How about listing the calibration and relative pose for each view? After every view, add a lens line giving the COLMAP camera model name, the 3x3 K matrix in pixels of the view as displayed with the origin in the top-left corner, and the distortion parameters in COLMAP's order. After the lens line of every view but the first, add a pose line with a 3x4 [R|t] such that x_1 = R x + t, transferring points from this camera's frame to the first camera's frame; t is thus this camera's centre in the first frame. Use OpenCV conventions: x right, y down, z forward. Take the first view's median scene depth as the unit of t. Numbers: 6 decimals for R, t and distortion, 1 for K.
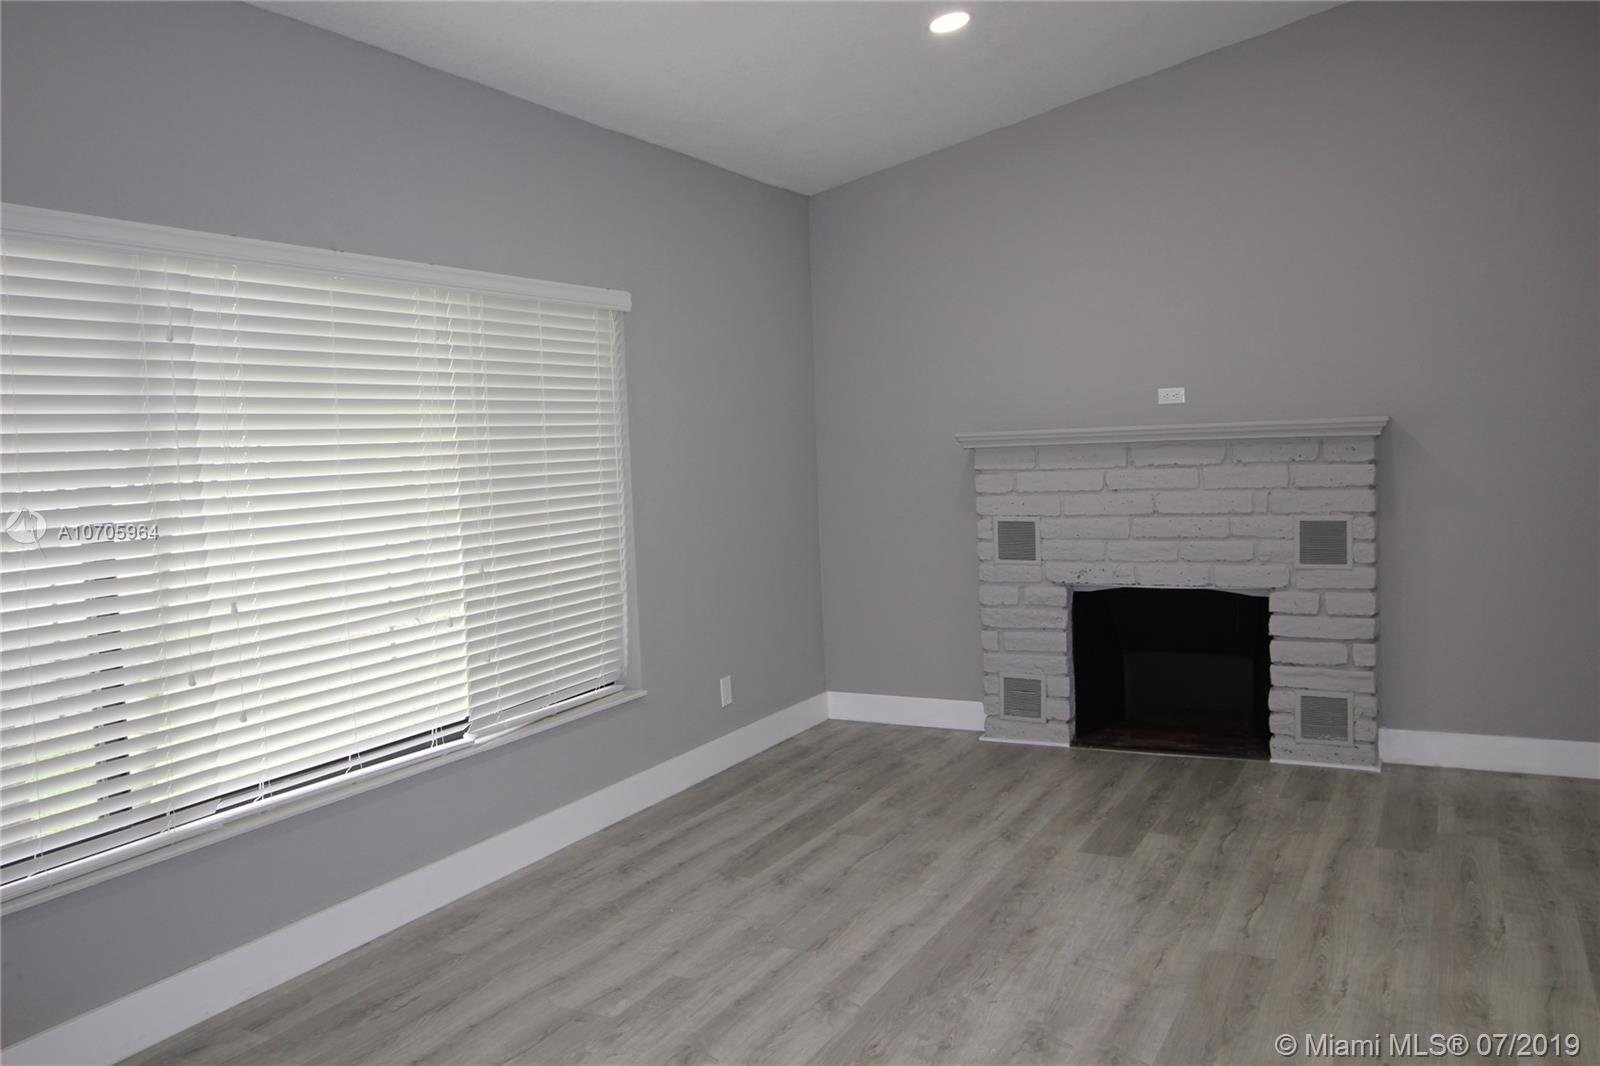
lens RADIAL K [[1243.9, 0, 802.9], [0, 1243.9, 511.9], [0, 0, 1]] dist [0.009919, -0.001318]
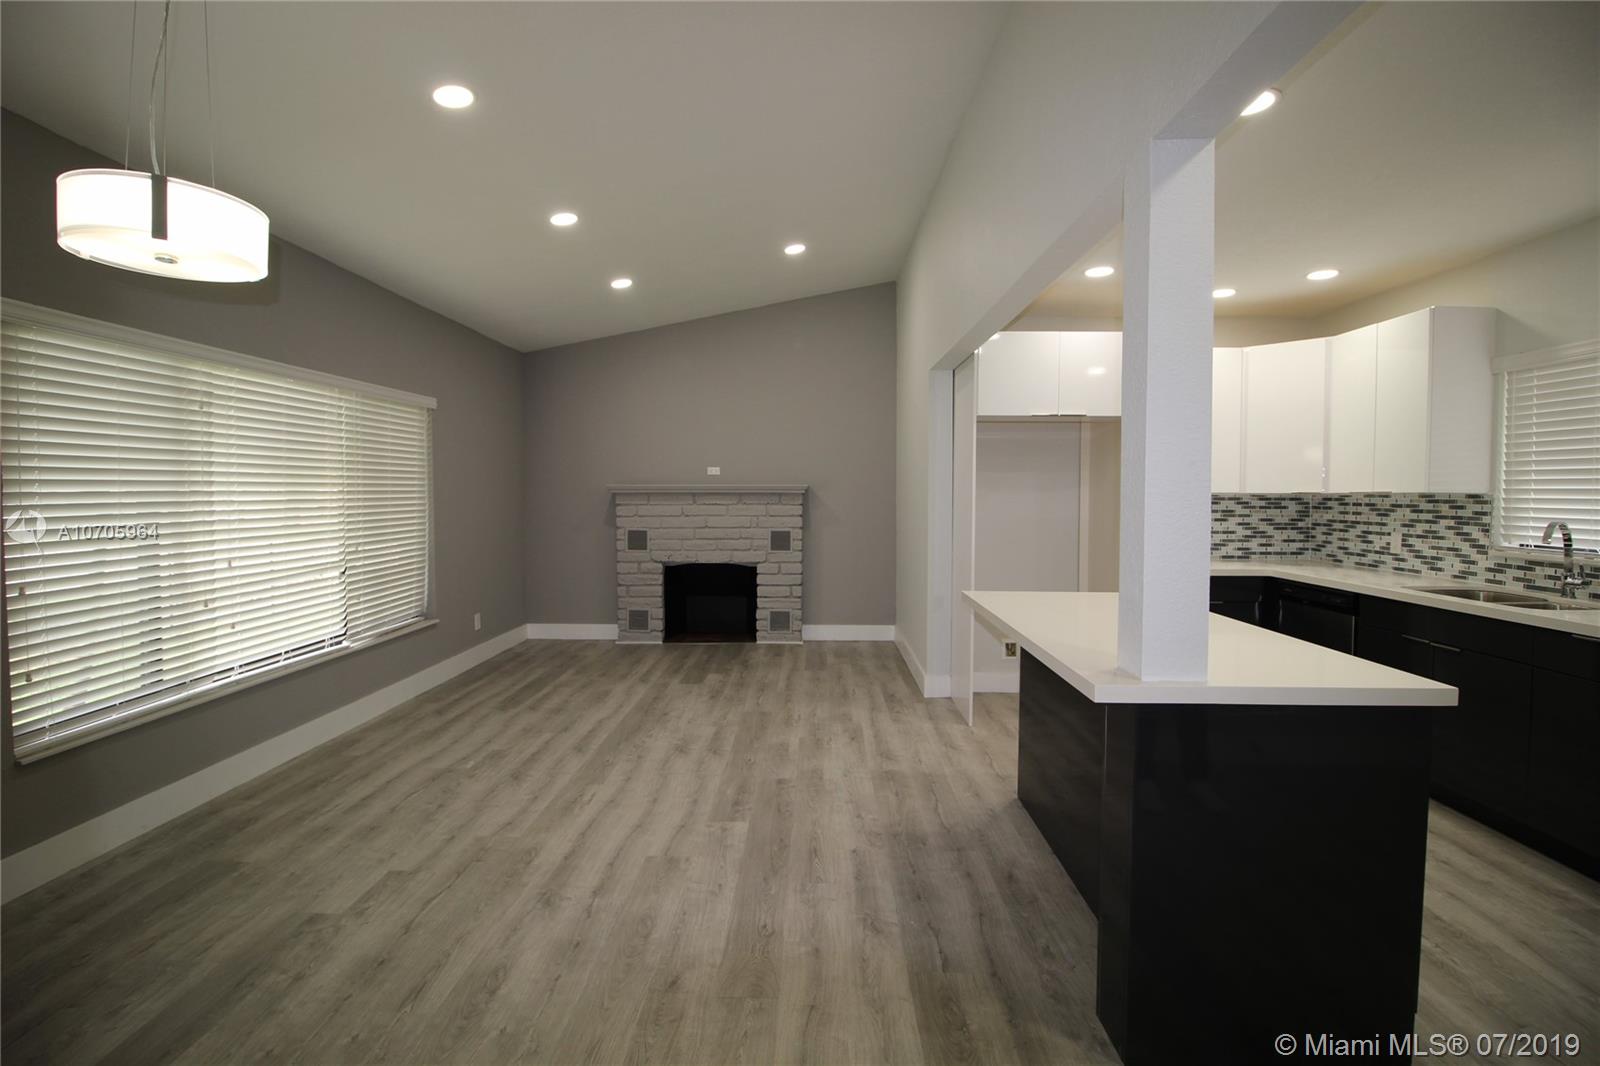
lens RADIAL K [[728.4, 0, 796.4], [0, 728.4, 514.1], [0, 0, 1]] dist [0.002362, -0.016277]
pose [[0.898578, 0.024248, 0.438143, -0.146909], [-0.009259, 0.999297, -0.036316, 0.028927], [-0.438716, 0.028576, 0.898171, -0.203194]]
